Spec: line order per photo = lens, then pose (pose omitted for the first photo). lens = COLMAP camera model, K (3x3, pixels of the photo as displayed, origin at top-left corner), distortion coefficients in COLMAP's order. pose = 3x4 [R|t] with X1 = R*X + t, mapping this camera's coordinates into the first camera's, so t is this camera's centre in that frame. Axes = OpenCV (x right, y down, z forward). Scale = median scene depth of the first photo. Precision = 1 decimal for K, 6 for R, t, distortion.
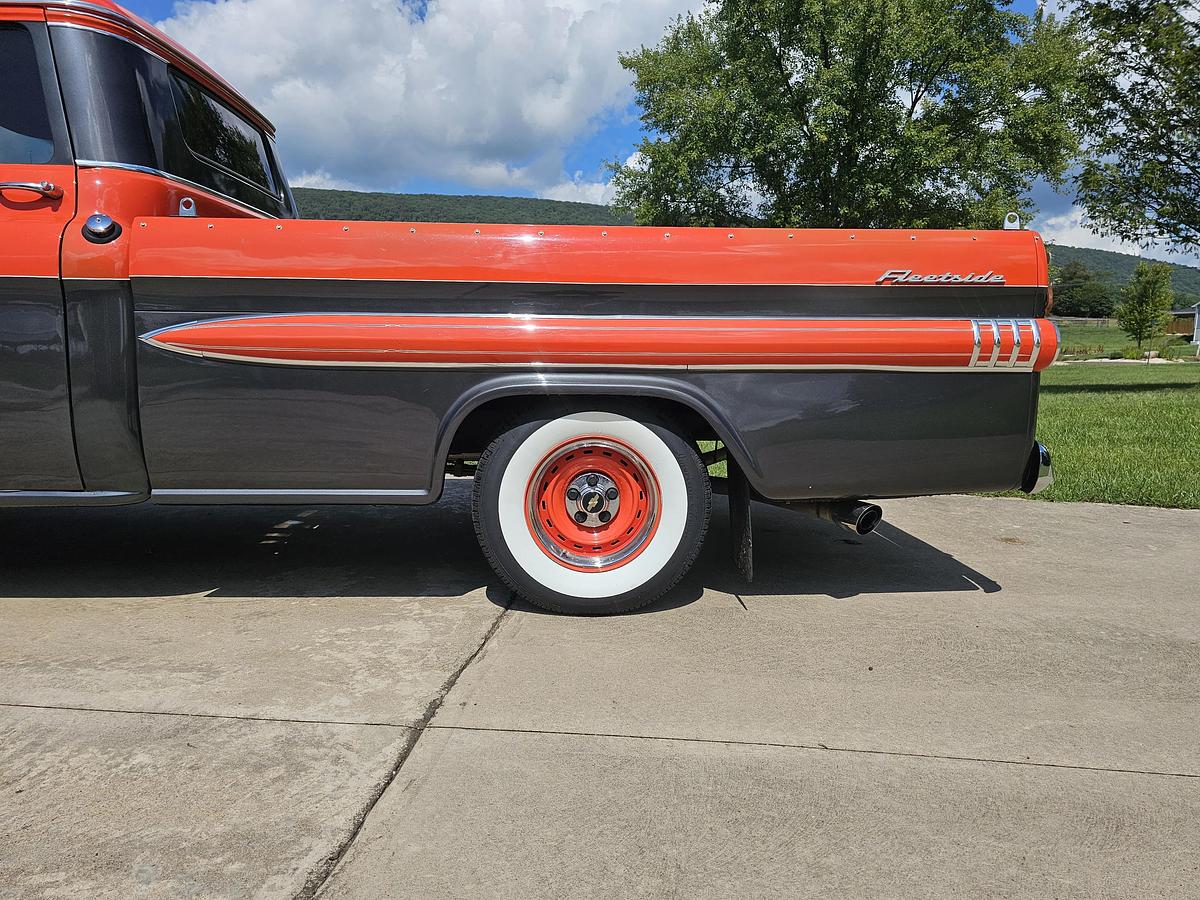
lens RADIAL K [[813.4, 0, 611.4], [0, 813.4, 444.1], [0, 0, 1]] dist [0.040478, -0.036497]
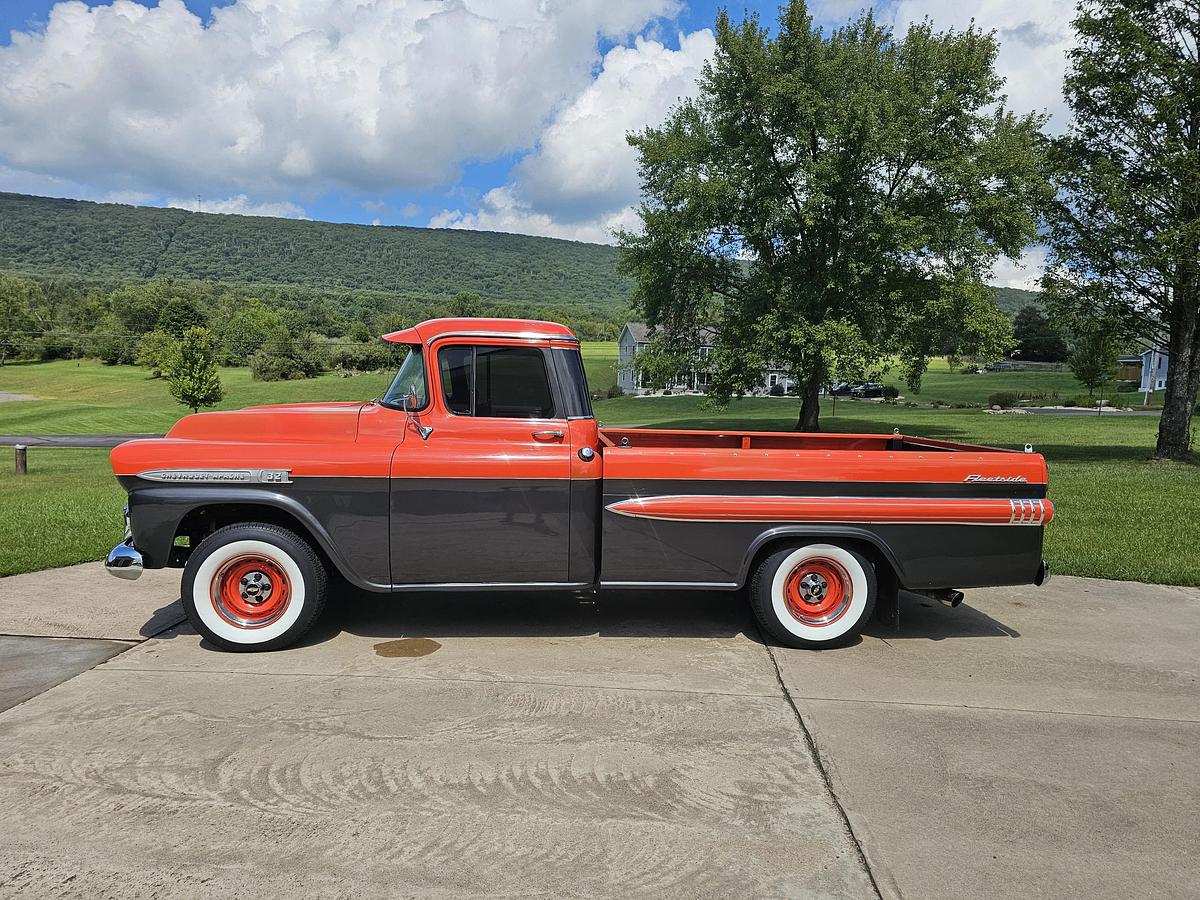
lens RADIAL K [[813.4, 0, 611.4], [0, 813.4, 444.1], [0, 0, 1]] dist [0.040478, -0.036497]
pose [[0.999083, 0.012034, 0.041090, -0.582556], [-0.010333, 0.999091, -0.041366, -0.185283], [-0.041550, 0.040903, 0.998299, -0.905701]]
